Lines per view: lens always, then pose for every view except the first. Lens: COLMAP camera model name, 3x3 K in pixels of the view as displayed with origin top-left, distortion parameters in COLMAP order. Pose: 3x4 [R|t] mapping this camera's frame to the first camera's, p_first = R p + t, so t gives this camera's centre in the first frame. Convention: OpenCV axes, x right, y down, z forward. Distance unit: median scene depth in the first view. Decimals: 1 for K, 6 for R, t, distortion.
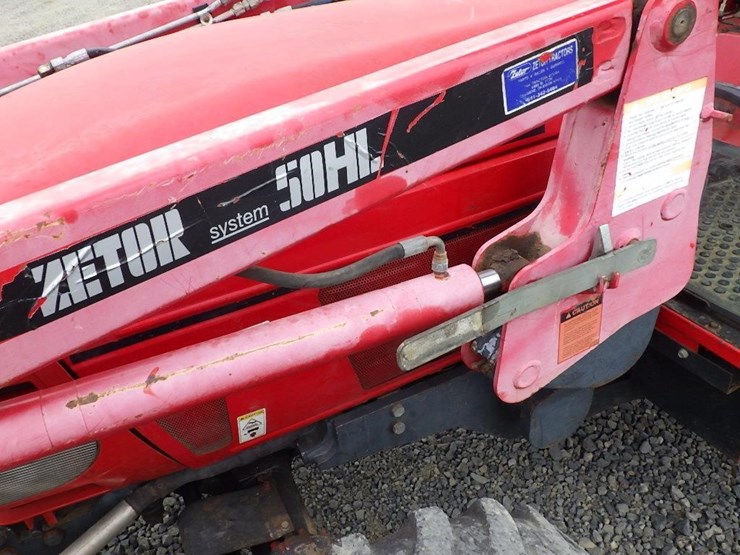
lens RADIAL K [[608.8, 0, 363.0], [0, 608.8, 272.5], [0, 0, 1]] dist [-0.000639, -0.004420]
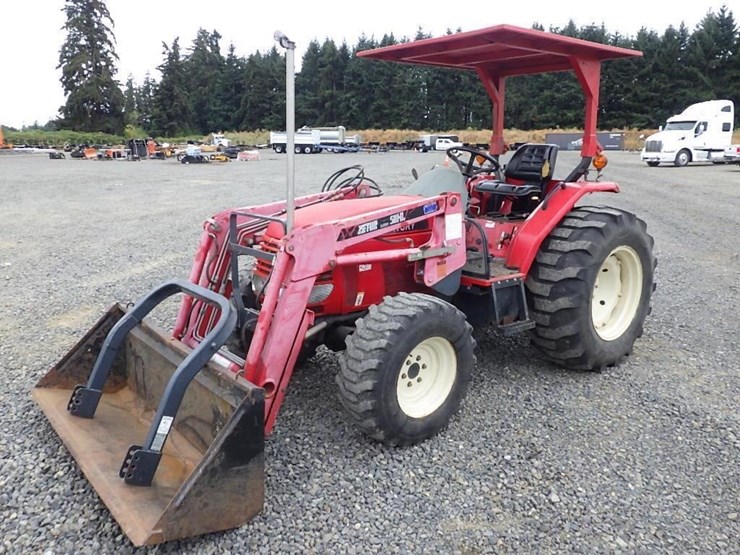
lens RADIAL K [[608.8, 0, 363.0], [0, 608.8, 272.5], [0, 0, 1]] dist [-0.000639, -0.004420]
pose [[0.971770, 0.033674, 0.233515, -1.481949], [0.053490, 0.932543, -0.357076, 2.043878], [-0.229787, 0.359486, 0.904416, -3.432275]]
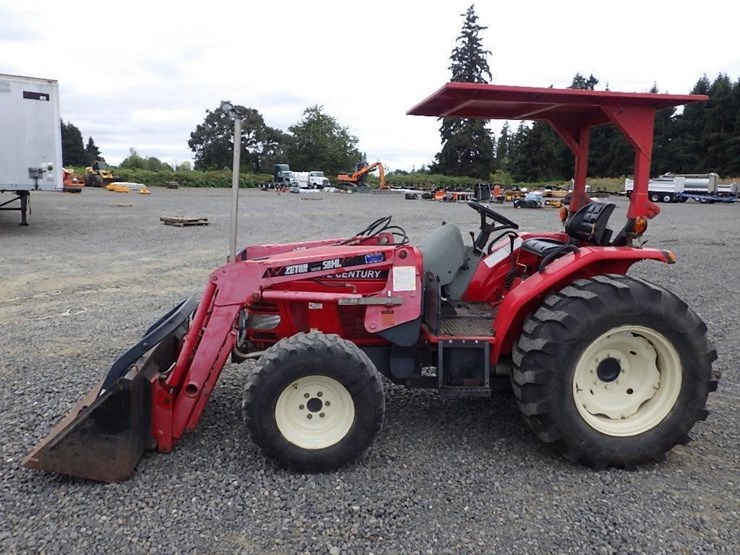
lens RADIAL K [[608.8, 0, 363.0], [0, 608.8, 272.5], [0, 0, 1]] dist [-0.000639, -0.004420]
pose [[0.930758, 0.152381, -0.332371, 2.045970], [-0.273681, 0.893141, -0.356928, 1.800047], [0.242465, 0.423177, 0.873002, -3.811592]]
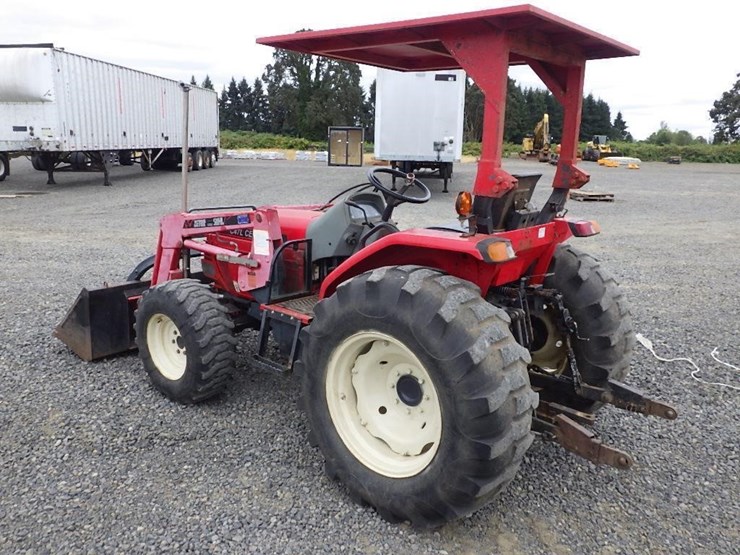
lens RADIAL K [[608.8, 0, 363.0], [0, 608.8, 272.5], [0, 0, 1]] dist [-0.000639, -0.004420]
pose [[0.383086, 0.274547, -0.881969, 5.867442], [-0.543884, 0.838792, 0.024869, -0.647854], [0.746616, 0.470162, 0.470651, -0.631959]]
